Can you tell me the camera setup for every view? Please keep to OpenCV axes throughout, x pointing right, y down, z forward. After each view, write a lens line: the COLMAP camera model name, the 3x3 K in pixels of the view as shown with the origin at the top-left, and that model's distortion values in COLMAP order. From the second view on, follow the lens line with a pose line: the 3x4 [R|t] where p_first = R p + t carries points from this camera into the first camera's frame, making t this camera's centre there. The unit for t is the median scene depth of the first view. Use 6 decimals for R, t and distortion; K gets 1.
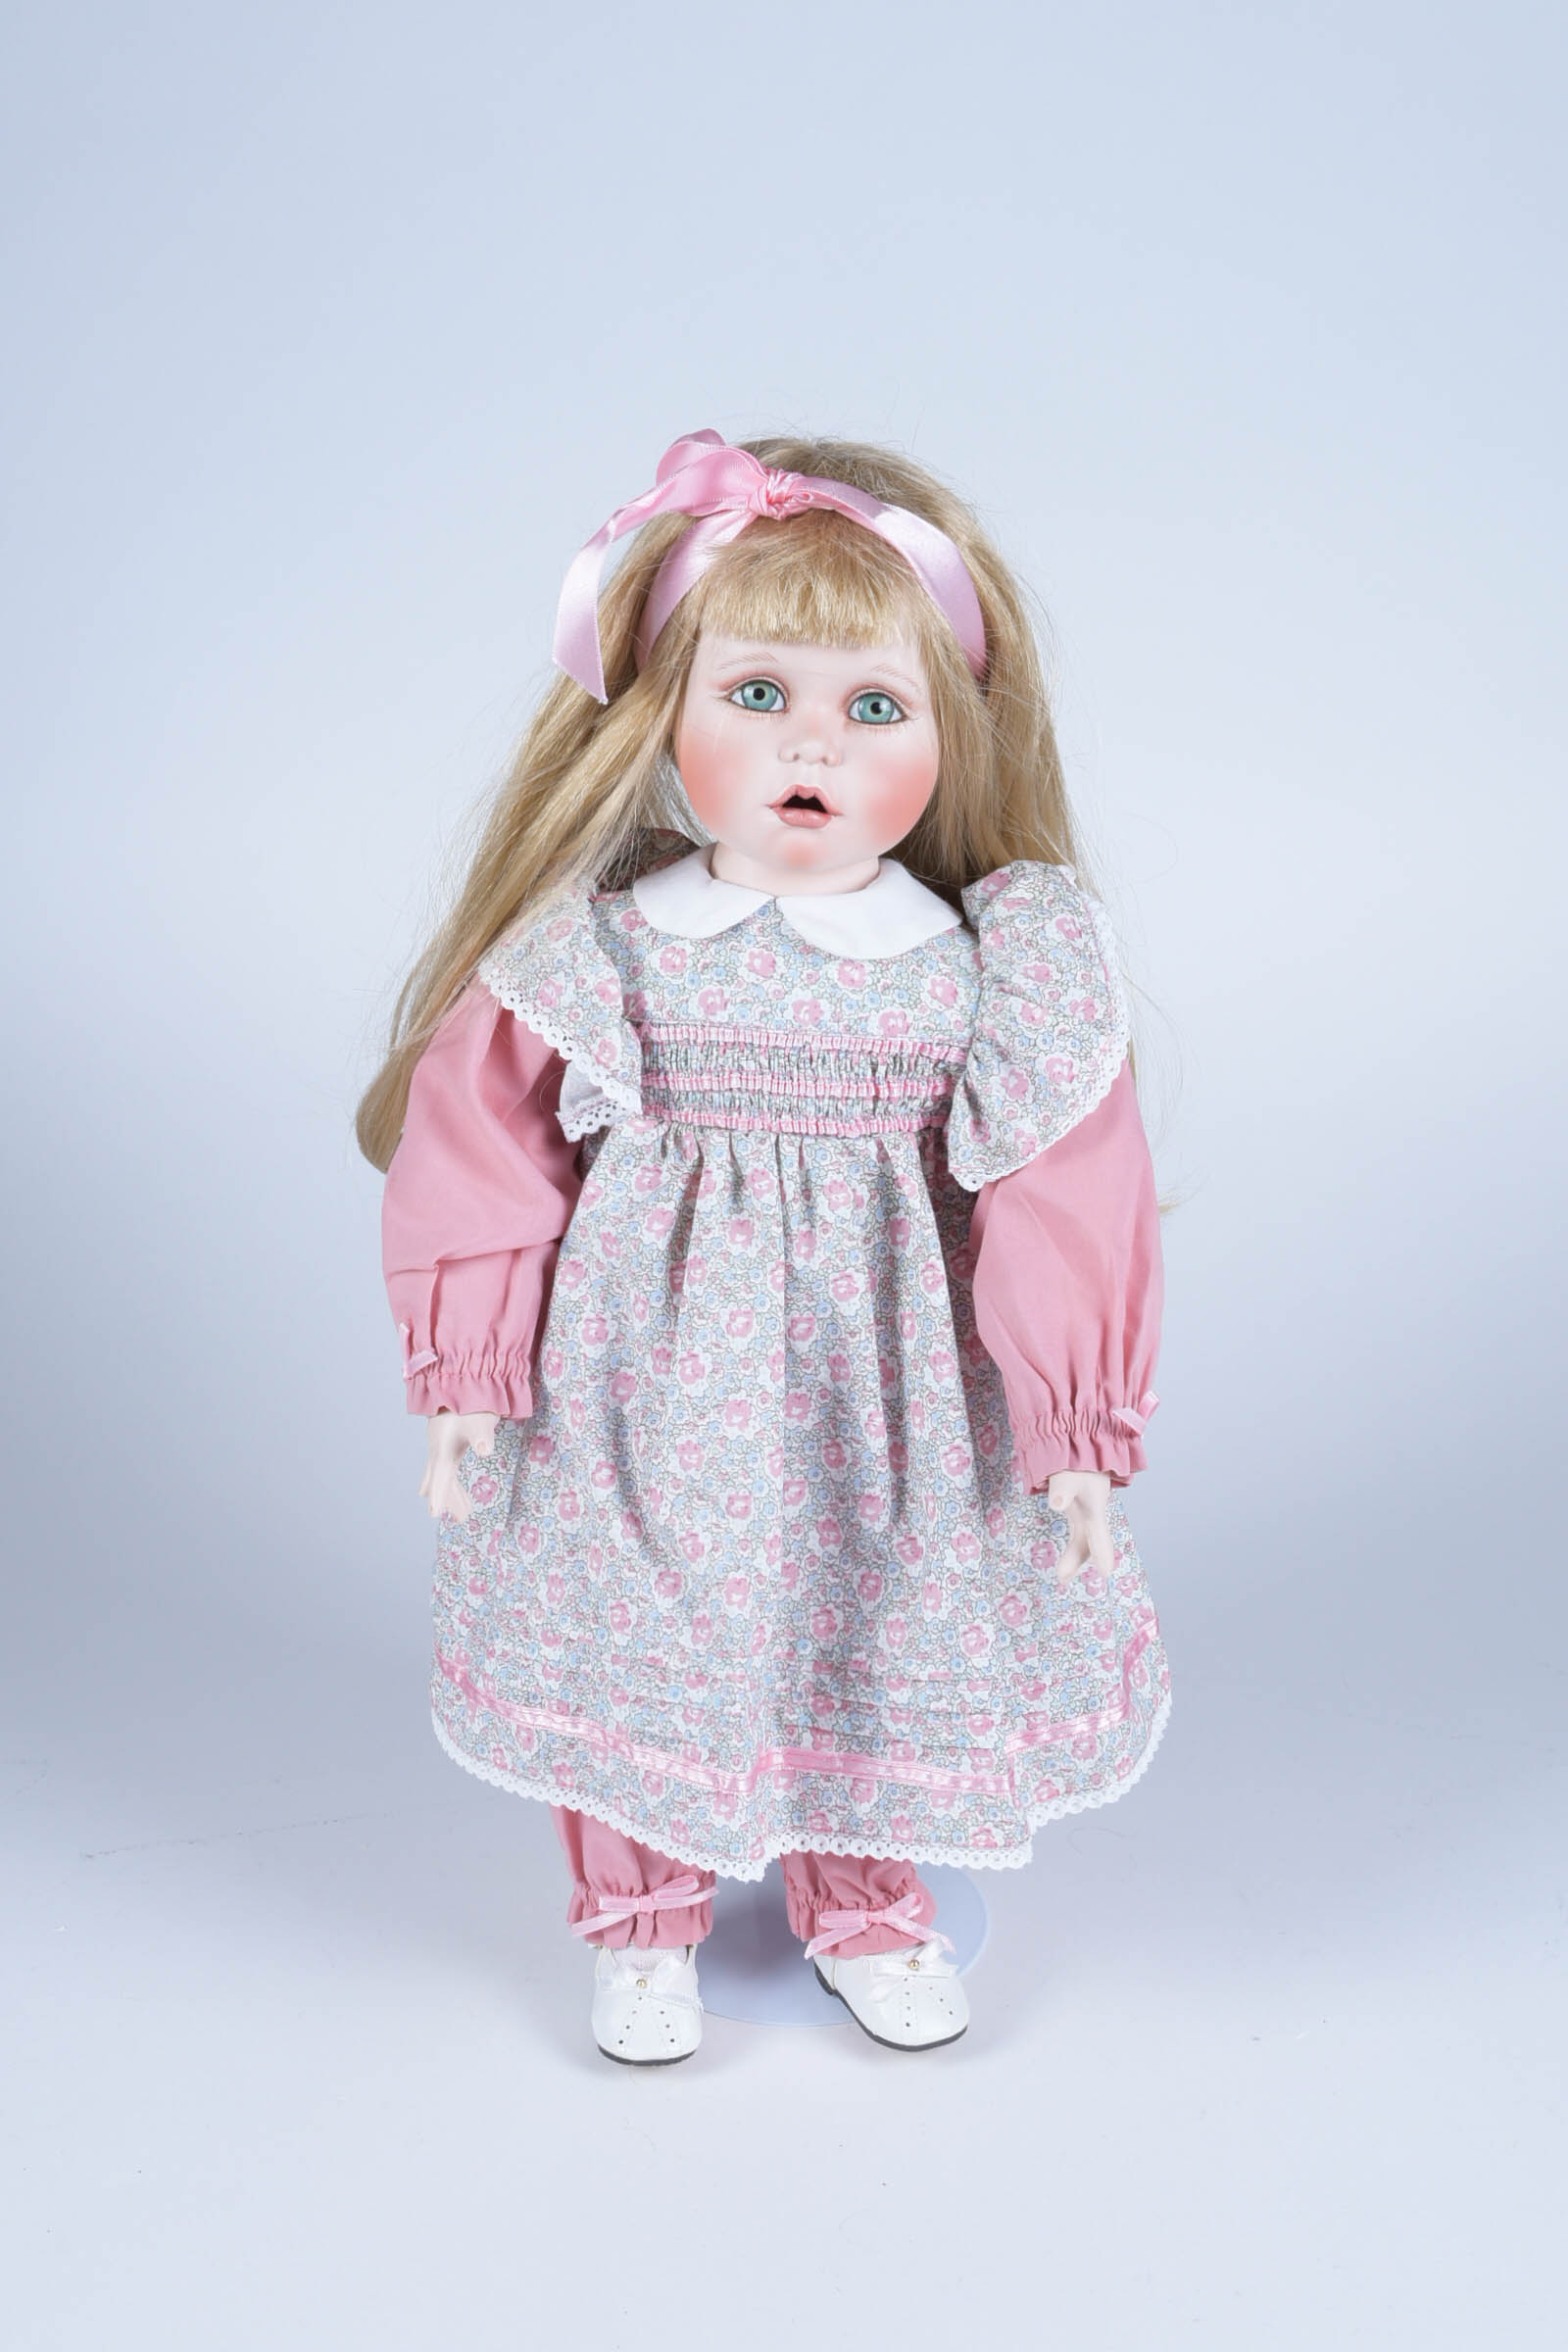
lens RADIAL K [[3655.3, 0, 775.7], [0, 3655.3, 1167.5], [0, 0, 1]] dist [0.000972, 0.000000]
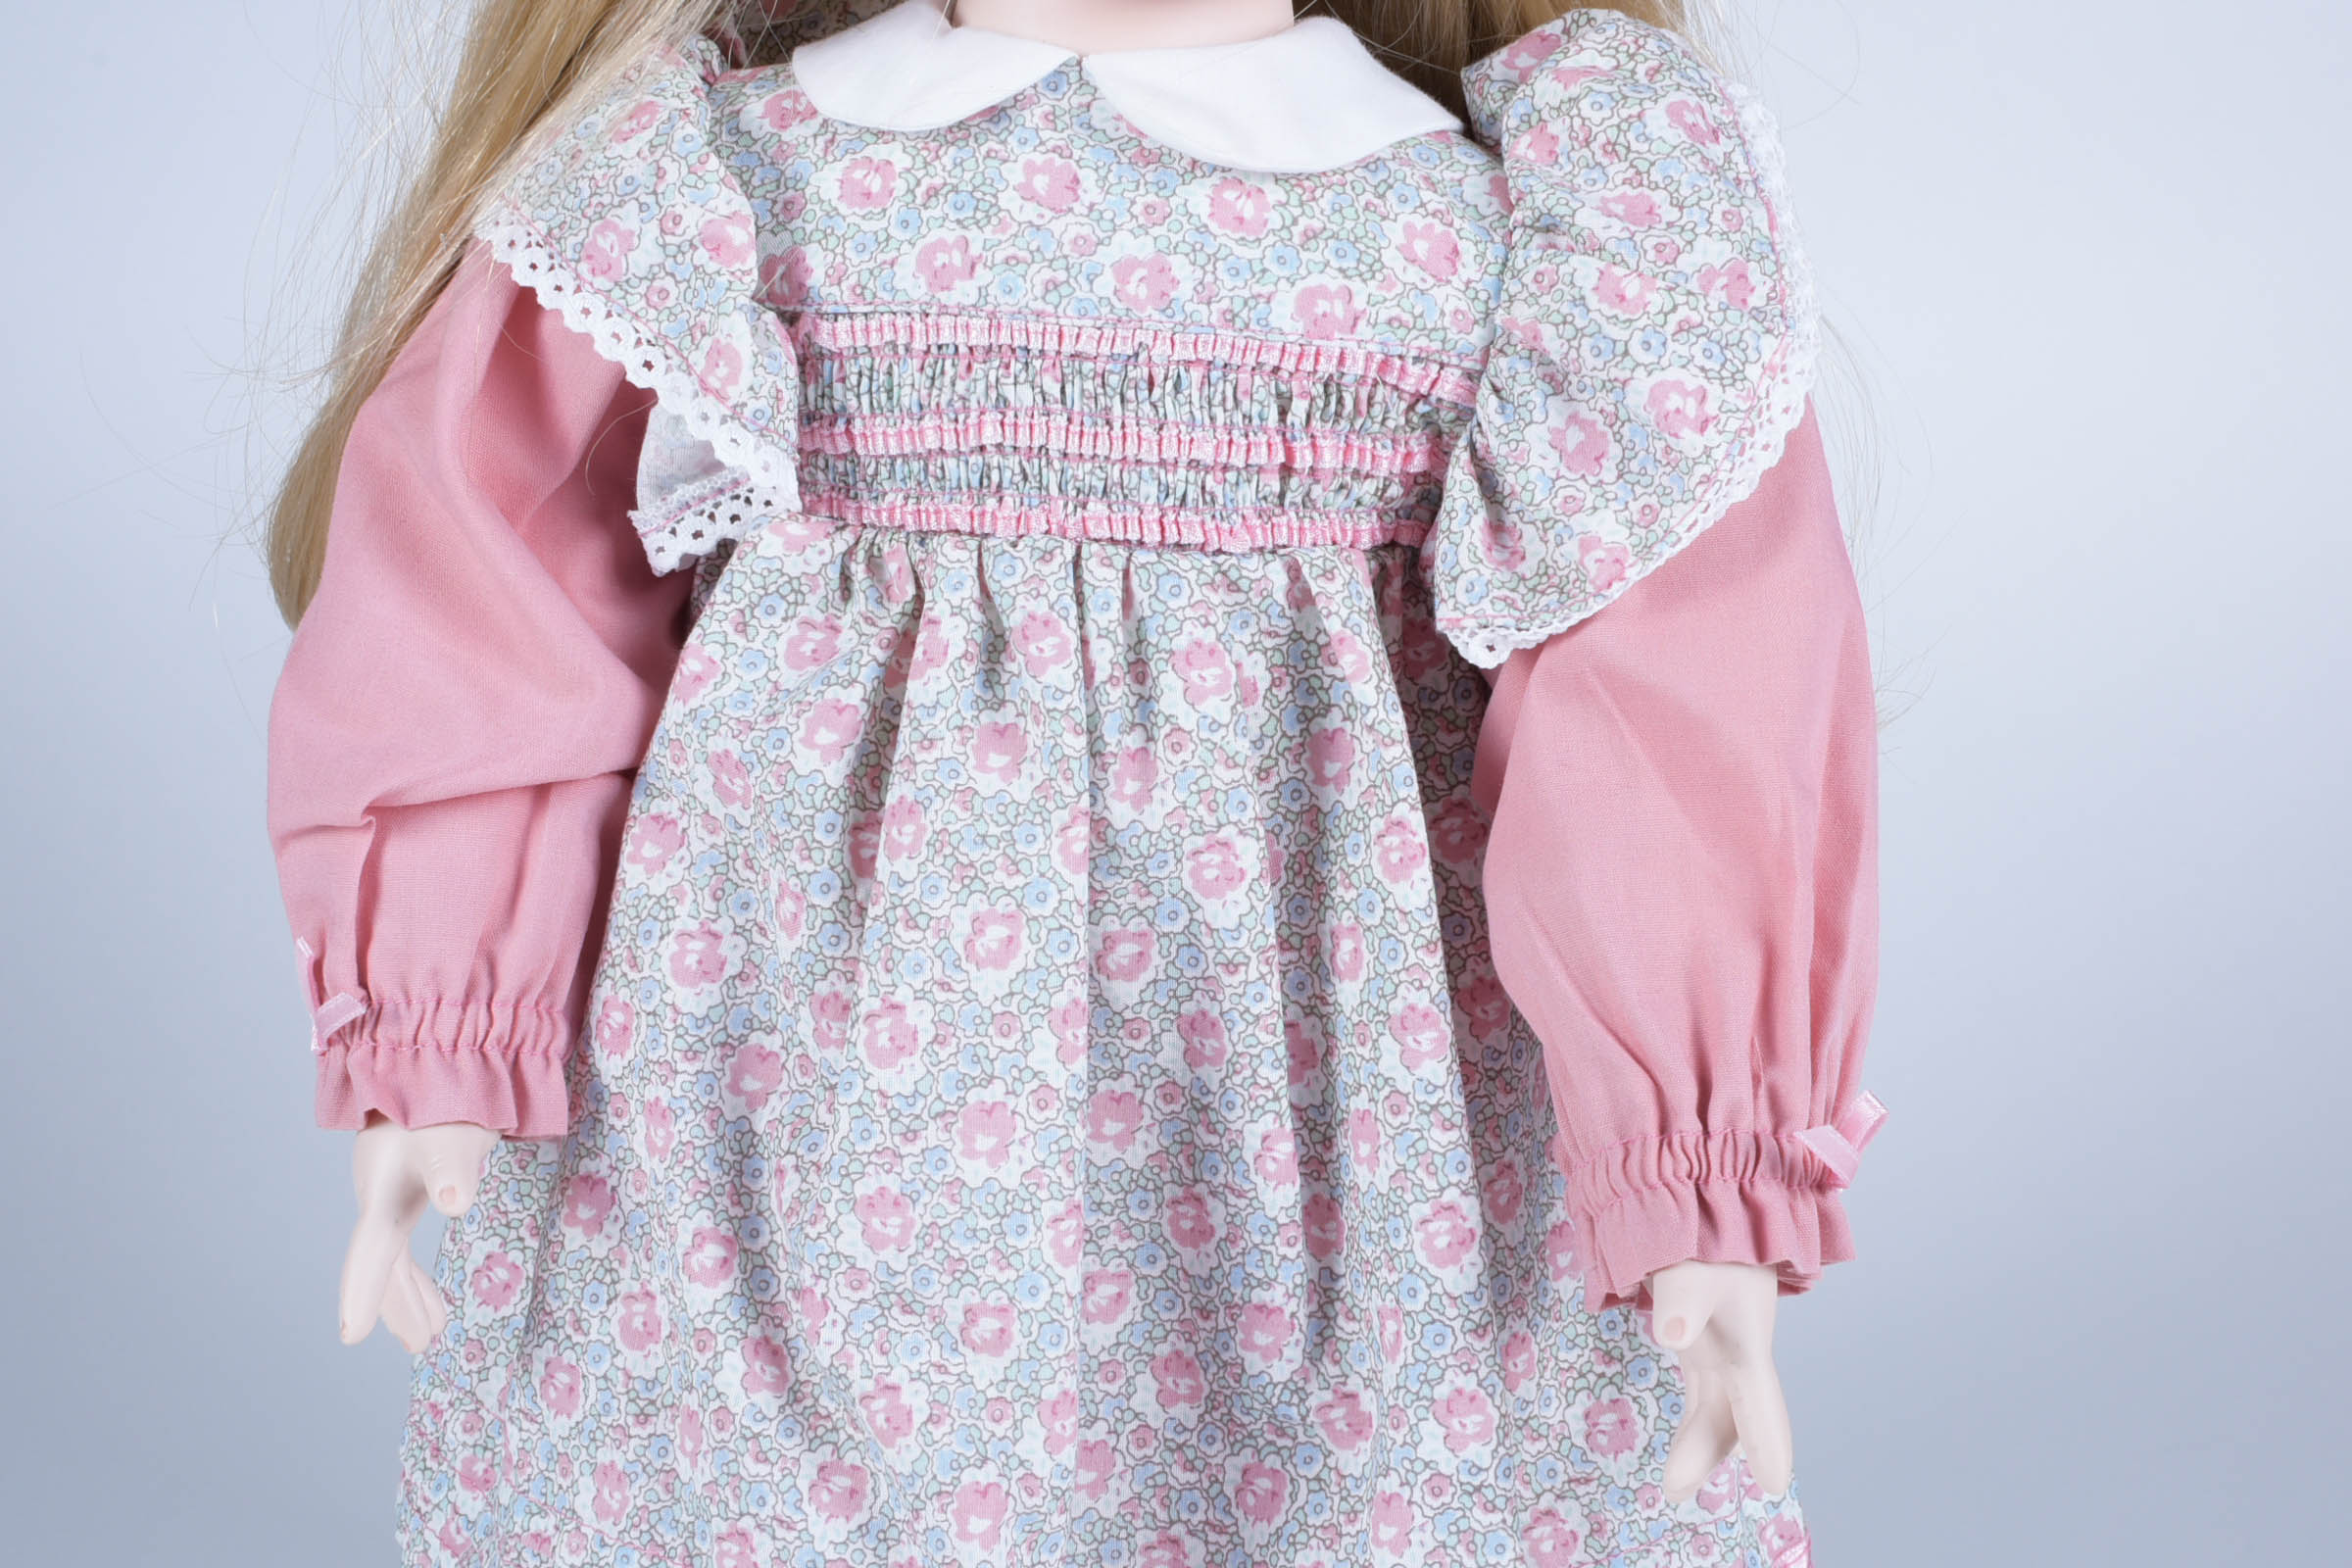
lens RADIAL K [[3655.3, 0, 1183.7], [0, 3655.3, 768.9], [0, 0, 1]] dist [0.000972, 0.000000]
pose [[0.999832, 0.012002, 0.013881, 0.007947], [-0.011465, 0.999208, -0.038111, 0.038280], [-0.014328, 0.037945, 0.999177, 0.525740]]
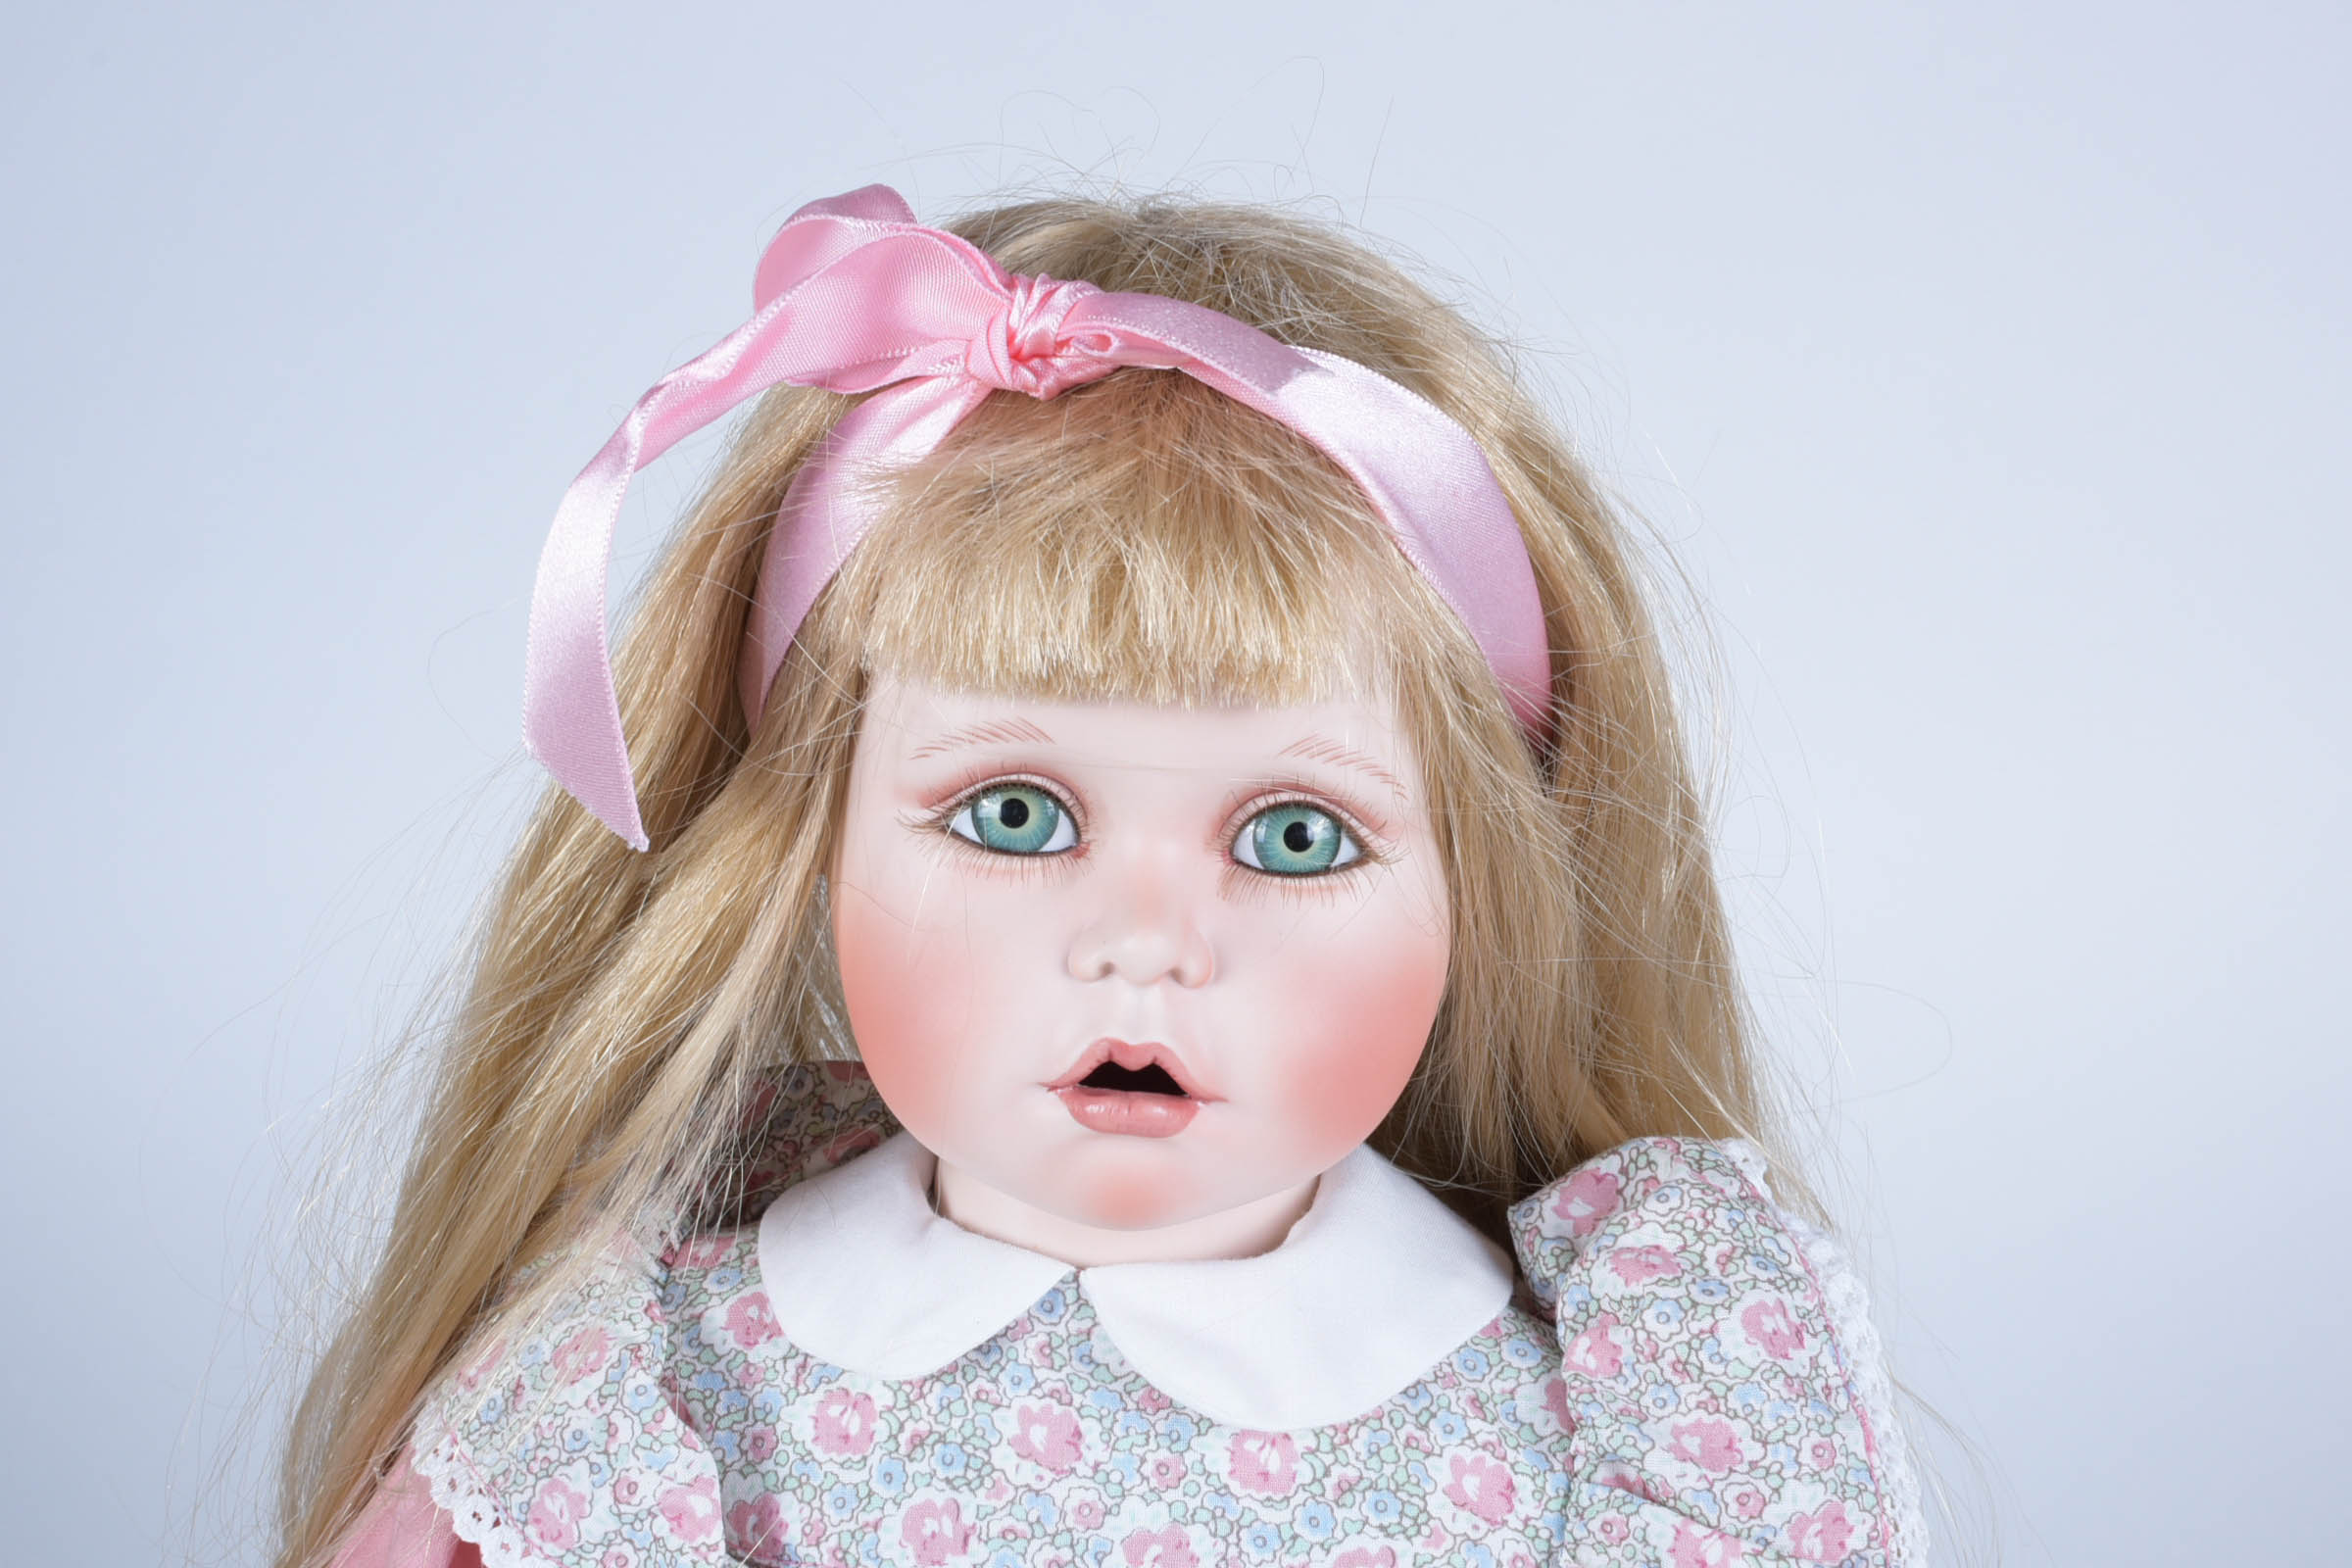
lens RADIAL K [[3655.3, 0, 1185.0], [0, 3655.3, 771.6], [0, 0, 1]] dist [0.000972, 0.000000]
pose [[0.999365, -0.034311, -0.009646, 0.018620], [0.033791, 0.998194, -0.049672, -0.110720], [0.011333, 0.049314, 0.998719, 0.574147]]
